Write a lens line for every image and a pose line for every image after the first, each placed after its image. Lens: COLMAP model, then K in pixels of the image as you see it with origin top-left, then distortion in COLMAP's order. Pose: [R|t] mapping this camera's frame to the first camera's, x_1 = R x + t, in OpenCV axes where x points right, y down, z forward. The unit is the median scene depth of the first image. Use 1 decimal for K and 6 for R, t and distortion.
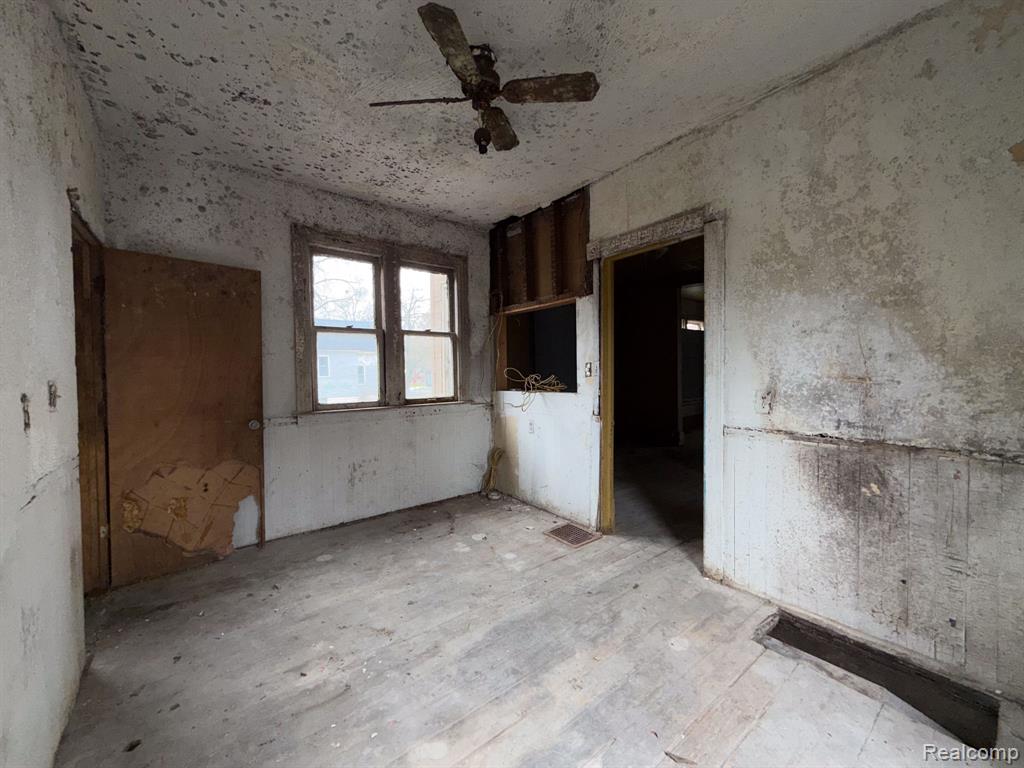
lens RADIAL K [[408.0, 0, 510.6], [0, 408.0, 382.3], [0, 0, 1]] dist [-0.001314, 0.000251]
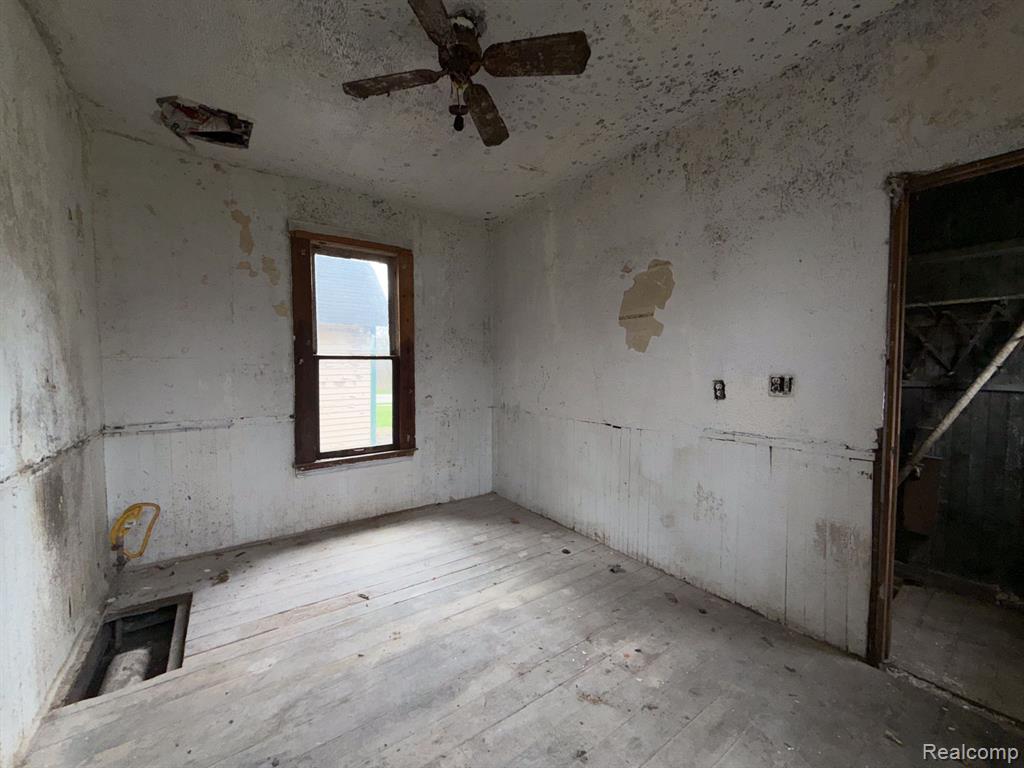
lens RADIAL K [[408.0, 0, 512.8], [0, 408.0, 382.7], [0, 0, 1]] dist [-0.001314, 0.000251]
pose [[-0.999320, 0.011888, 0.034913, -0.208501], [0.014200, 0.997669, 0.066739, -0.065071], [-0.034039, 0.067189, -0.997159, 1.920287]]
